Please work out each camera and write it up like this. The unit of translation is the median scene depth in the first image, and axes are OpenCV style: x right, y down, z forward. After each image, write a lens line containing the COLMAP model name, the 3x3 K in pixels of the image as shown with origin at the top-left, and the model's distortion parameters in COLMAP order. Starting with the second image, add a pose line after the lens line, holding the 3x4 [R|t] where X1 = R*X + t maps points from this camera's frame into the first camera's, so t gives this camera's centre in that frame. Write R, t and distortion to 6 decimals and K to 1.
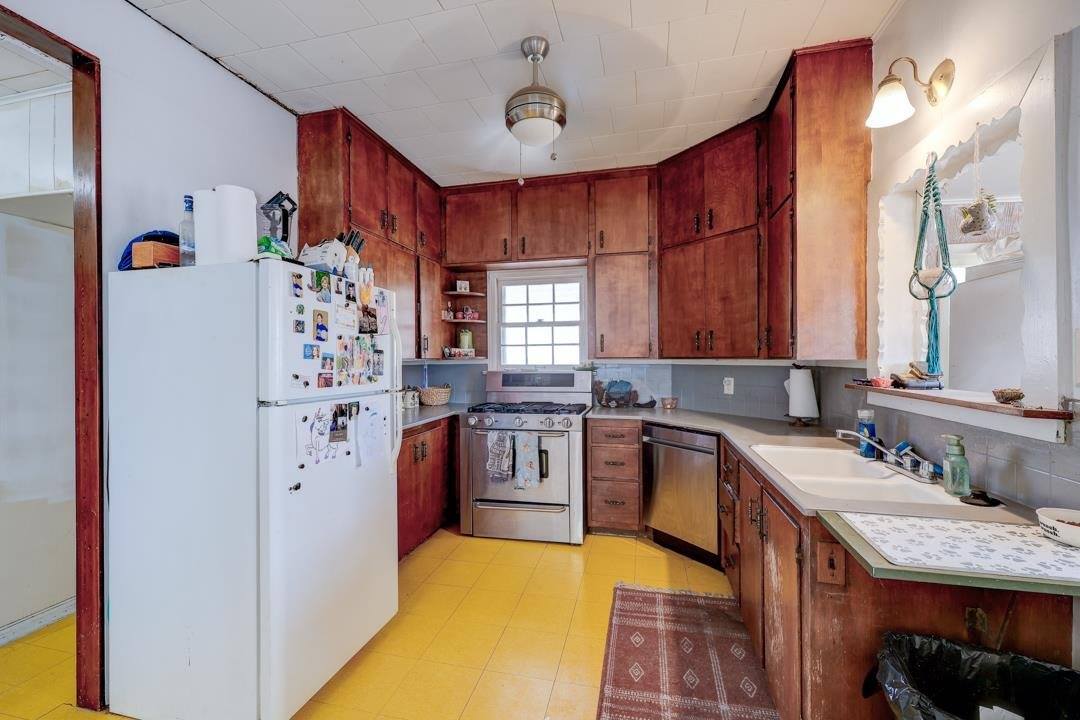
lens RADIAL K [[438.5, 0, 542.7], [0, 438.5, 359.9], [0, 0, 1]] dist [0.001893, -0.000163]
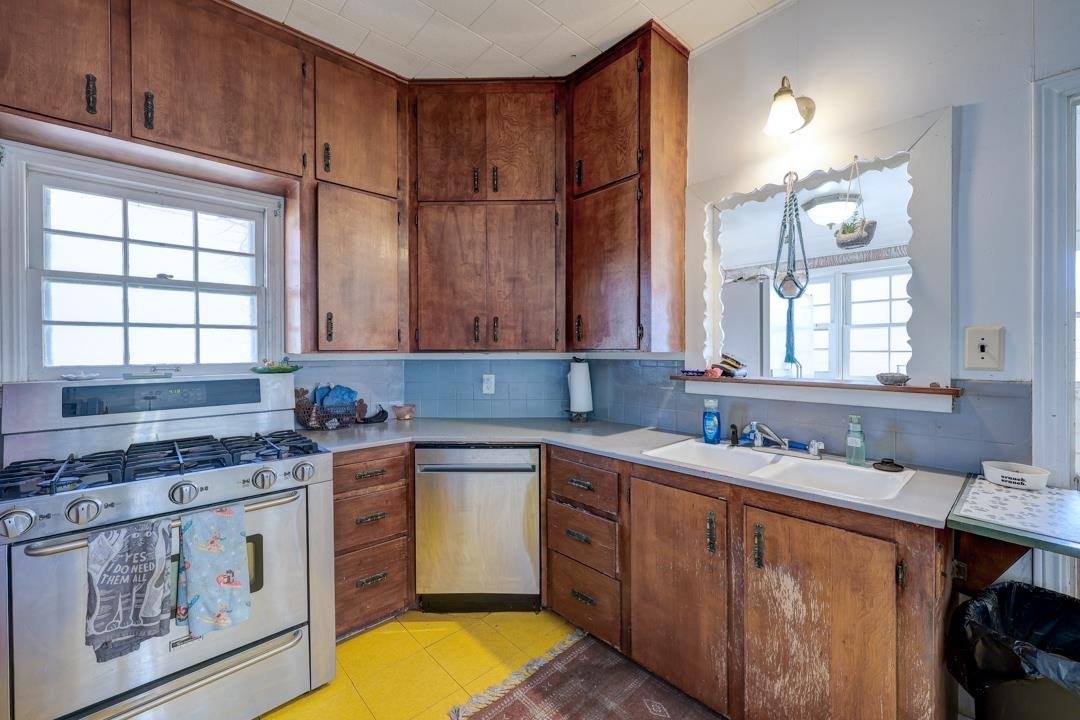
lens RADIAL K [[438.5, 0, 540.8], [0, 438.5, 353.3], [0, 0, 1]] dist [0.001893, -0.000163]
pose [[0.565530, -0.001216, 0.824727, -0.220752], [0.005318, 0.999983, -0.002173, 0.001828], [-0.824711, 0.005615, 0.565527, 0.445685]]
